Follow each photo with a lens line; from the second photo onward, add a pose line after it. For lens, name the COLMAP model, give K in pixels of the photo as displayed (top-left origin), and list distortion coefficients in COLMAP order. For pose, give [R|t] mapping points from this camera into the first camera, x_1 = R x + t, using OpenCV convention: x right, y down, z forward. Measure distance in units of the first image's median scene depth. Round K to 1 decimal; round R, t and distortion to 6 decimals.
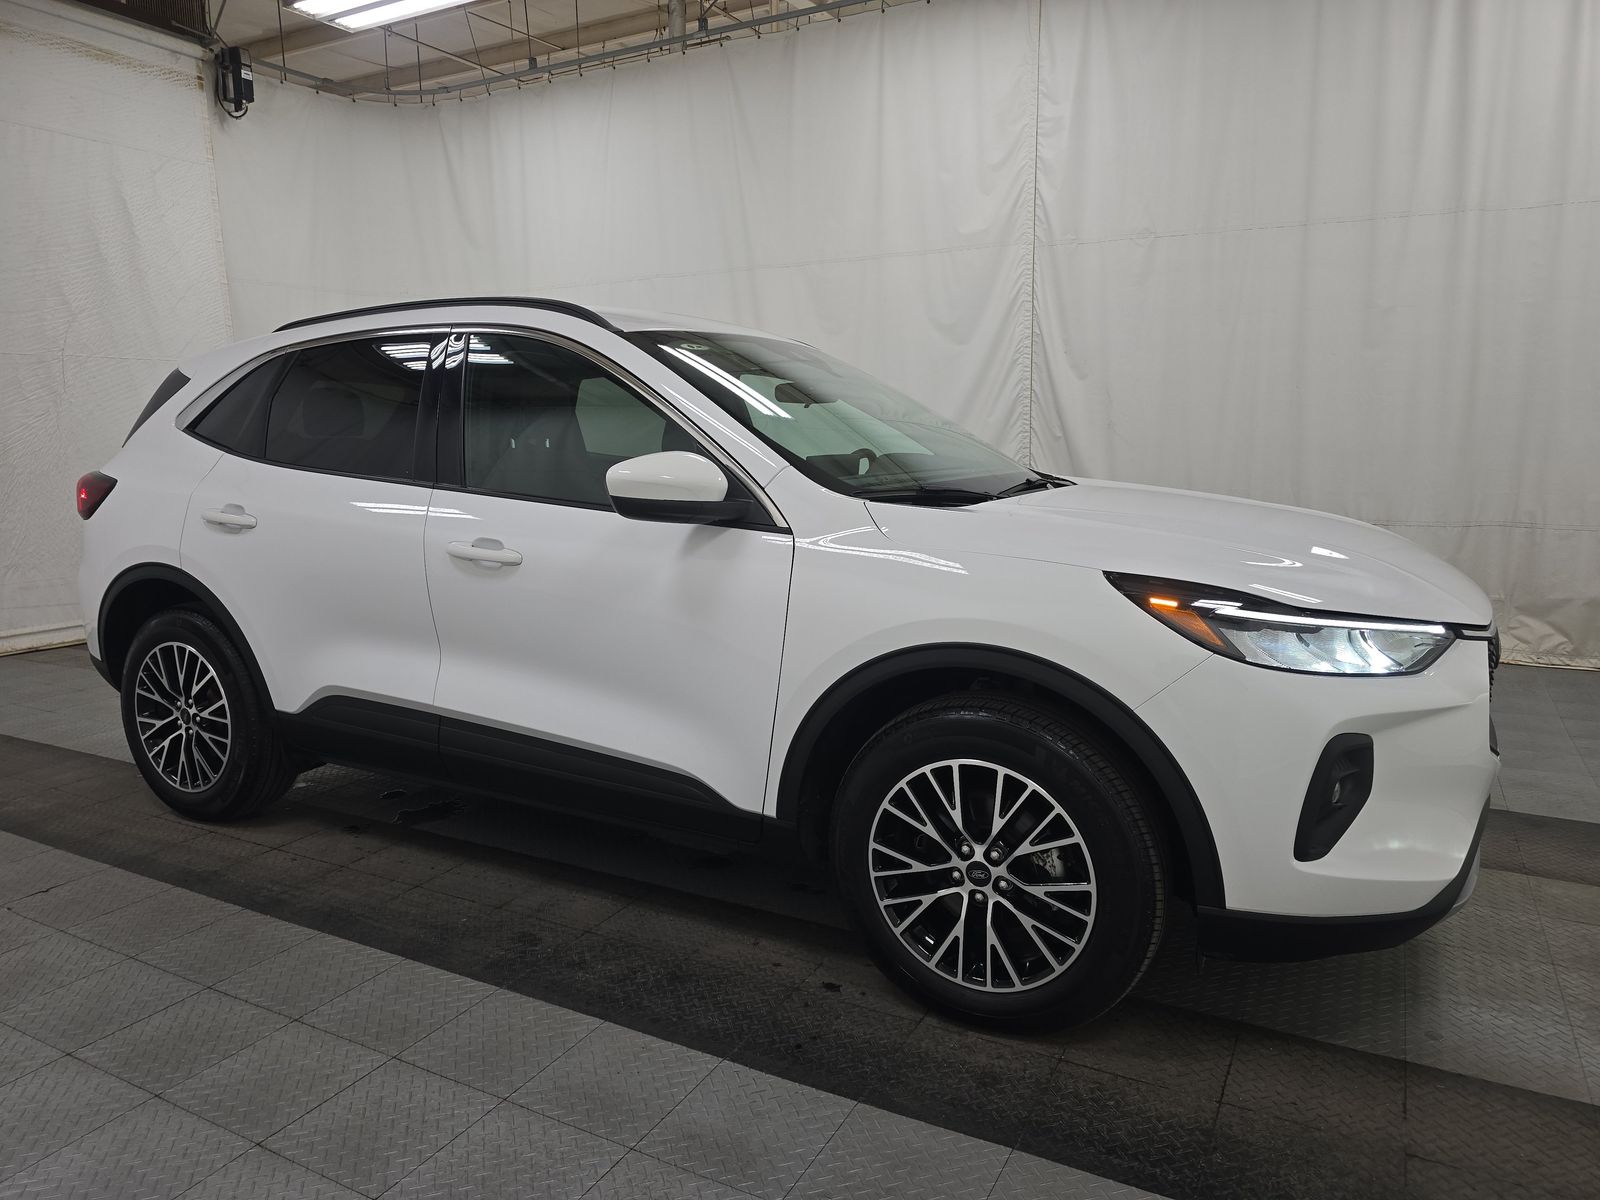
lens RADIAL K [[1110.9, 0, 799.0], [0, 1110.9, 598.8], [0, 0, 1]] dist [0.027546, -0.026626]
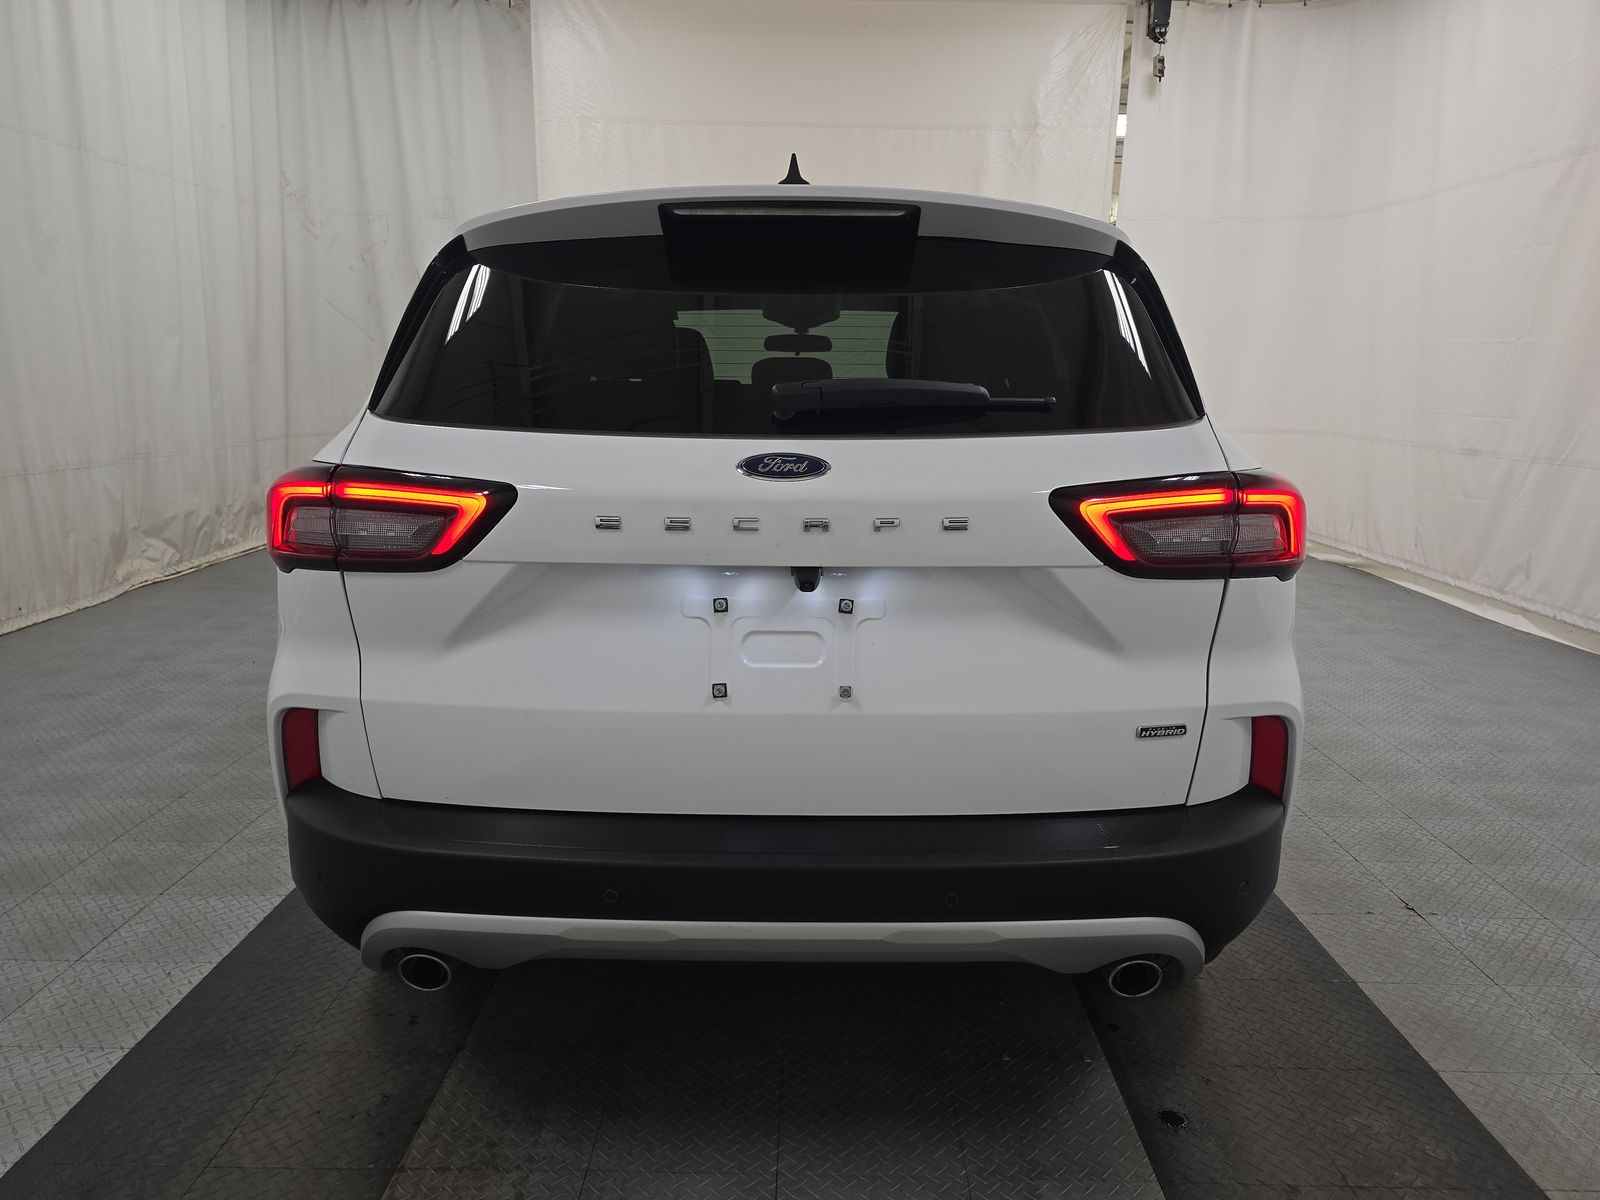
lens RADIAL K [[1110.9, 0, 801.4], [0, 1110.9, 596.4], [0, 0, 1]] dist [0.027546, -0.026626]
pose [[-0.475577, -0.173888, 0.862316, -0.637516], [0.126855, 0.956465, 0.262835, -0.141123], [-0.870479, 0.234387, -0.432814, 0.946209]]
